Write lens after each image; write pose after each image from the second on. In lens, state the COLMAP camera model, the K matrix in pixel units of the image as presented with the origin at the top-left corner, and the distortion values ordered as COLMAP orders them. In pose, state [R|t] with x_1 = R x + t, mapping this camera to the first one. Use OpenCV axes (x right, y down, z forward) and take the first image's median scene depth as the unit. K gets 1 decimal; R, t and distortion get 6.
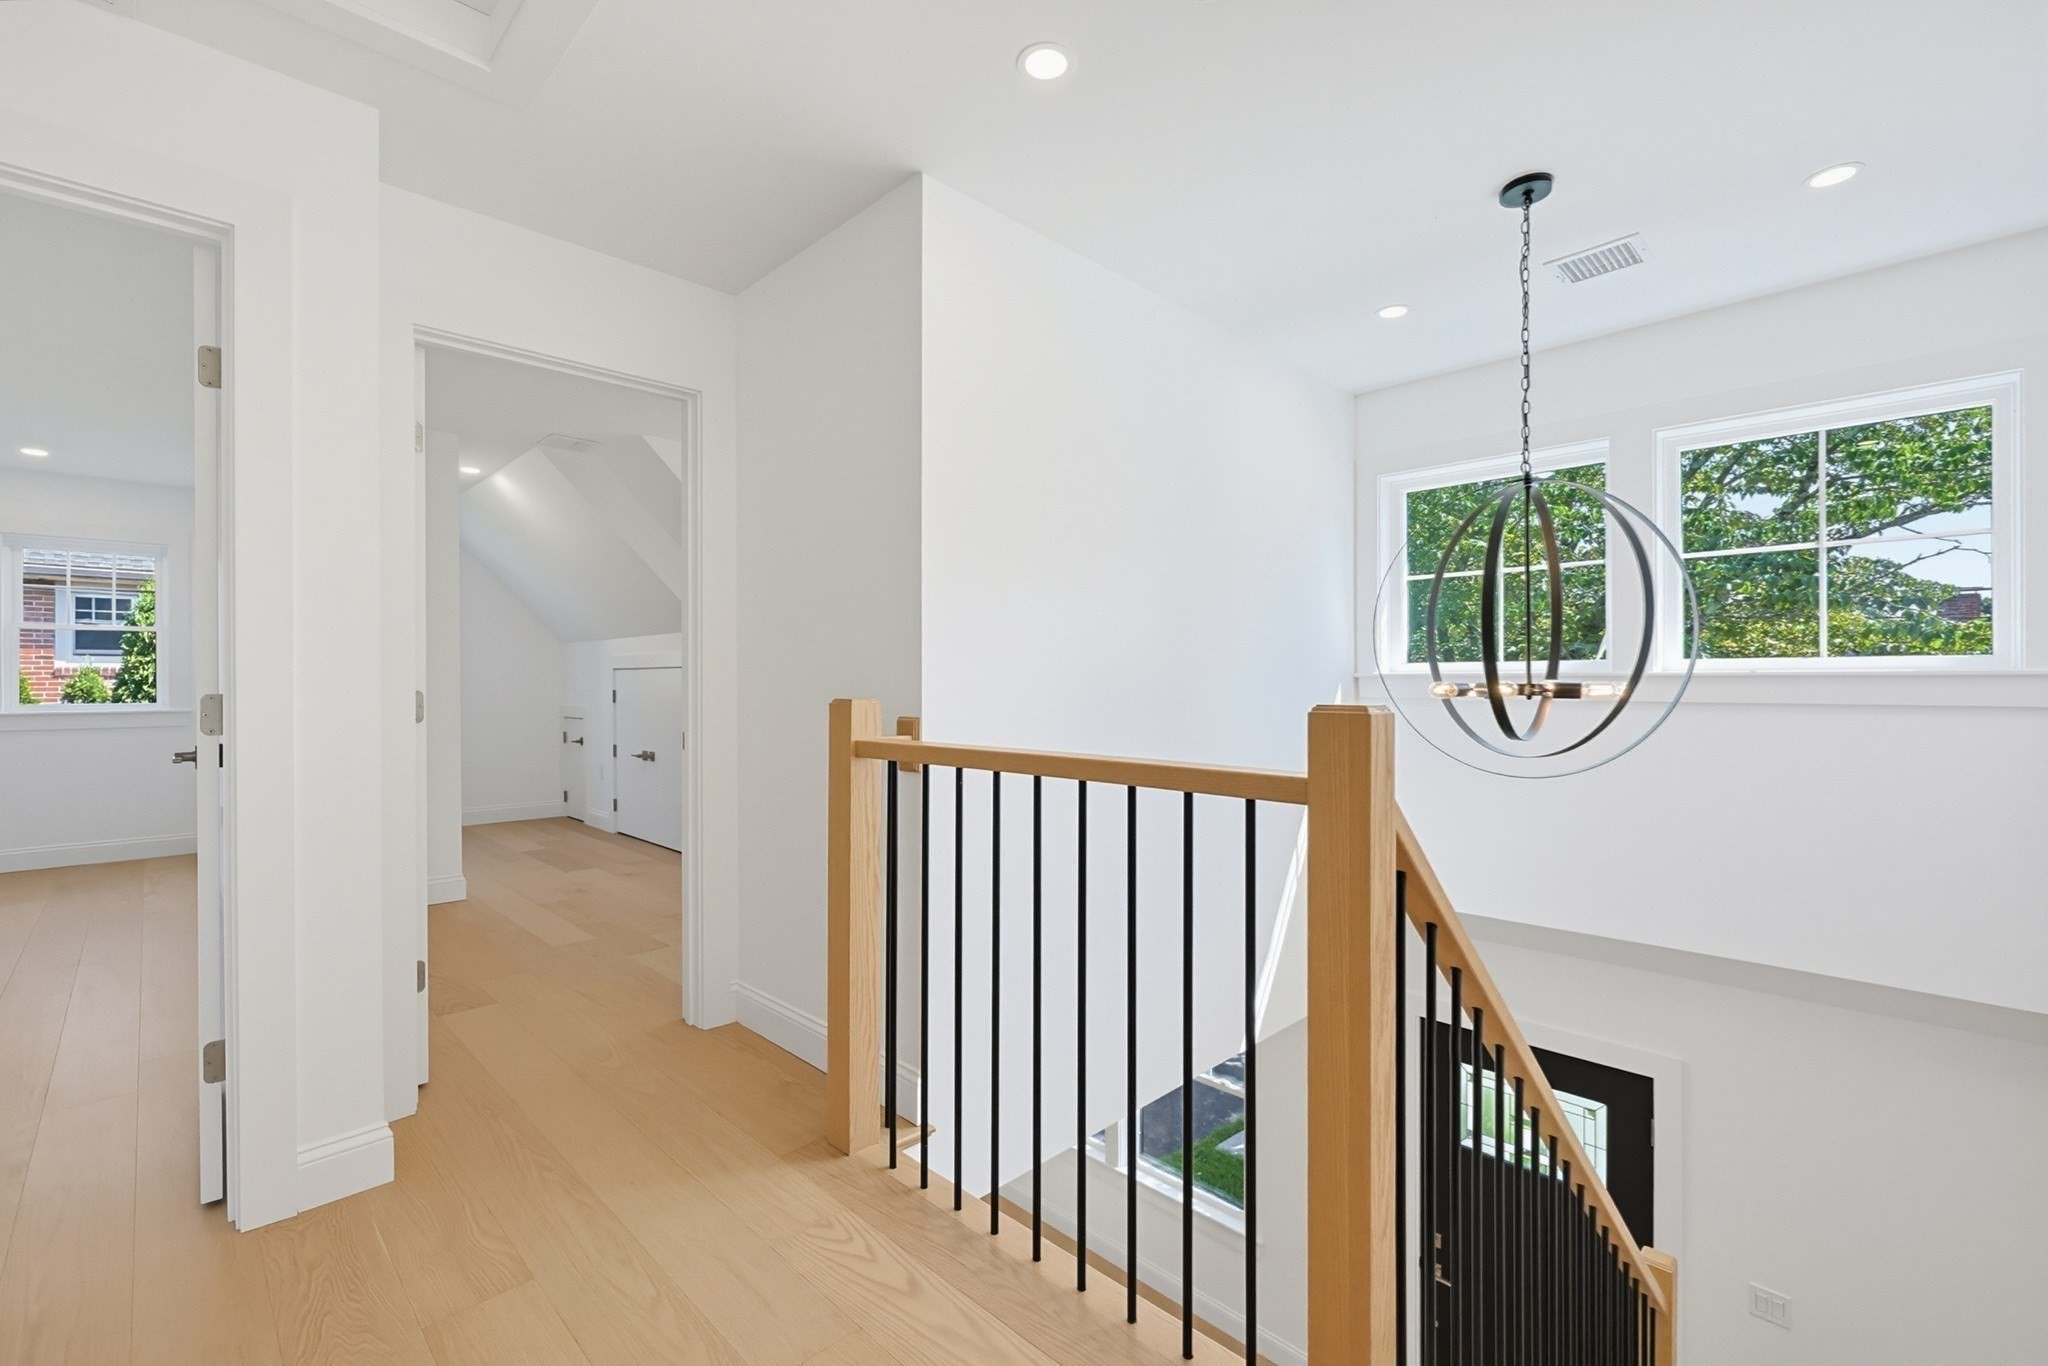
lens RADIAL K [[888.6, 0, 1030.5], [0, 888.6, 678.4], [0, 0, 1]] dist [0.002879, 0.000148]
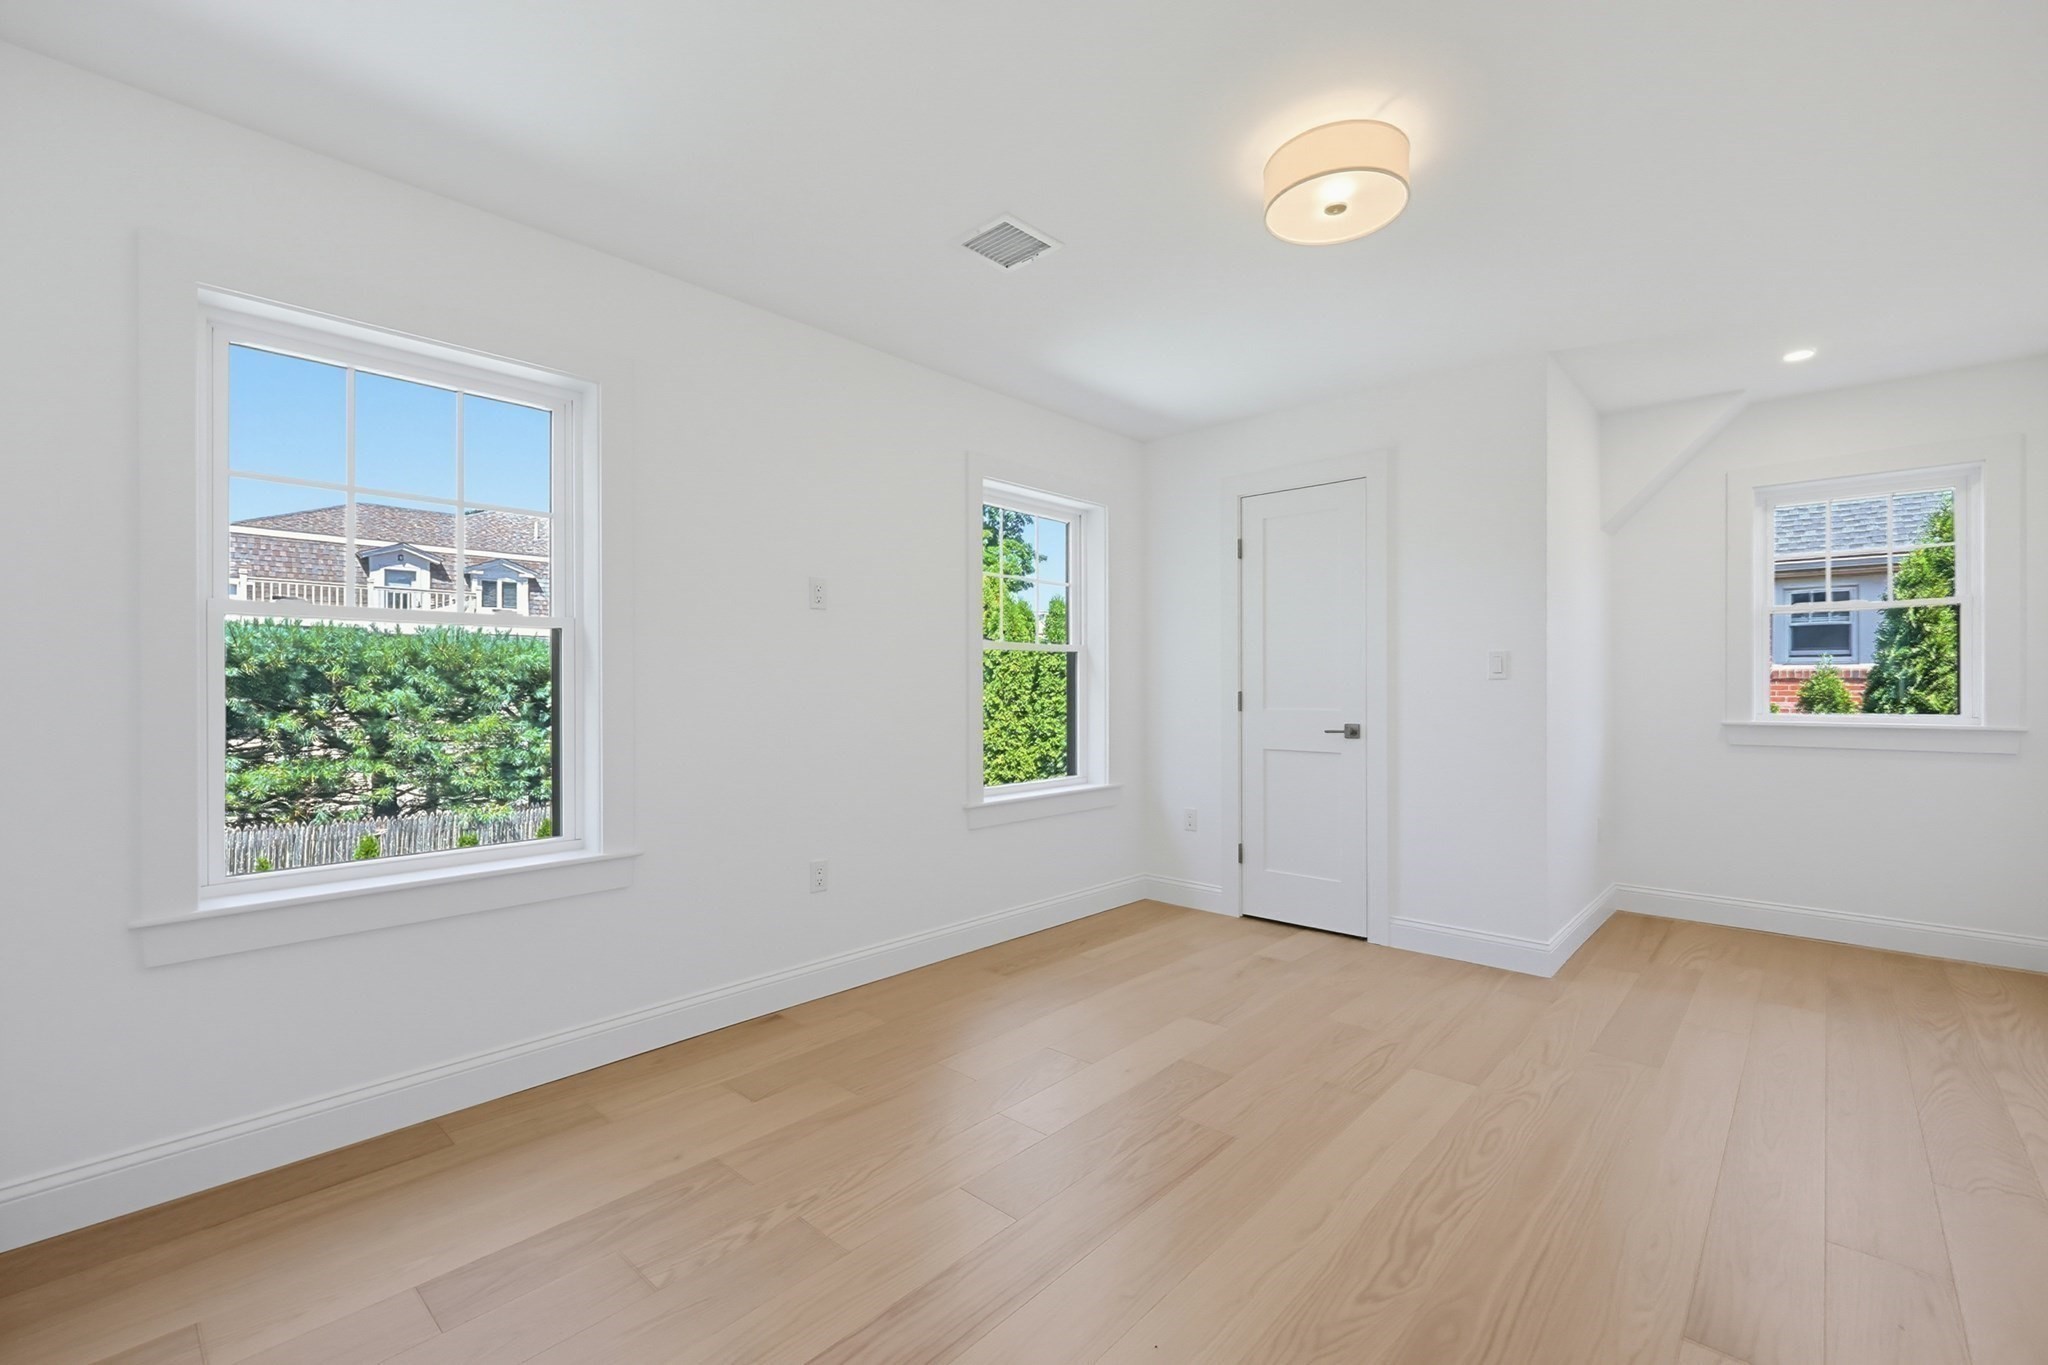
lens RADIAL K [[888.6, 0, 1030.5], [0, 888.6, 677.9], [0, 0, 1]] dist [0.002879, 0.000148]
pose [[0.064935, -0.007840, -0.997859, -0.336563], [-0.001297, 0.999968, -0.007941, 0.005544], [0.997889, 0.001810, 0.064922, 0.261740]]
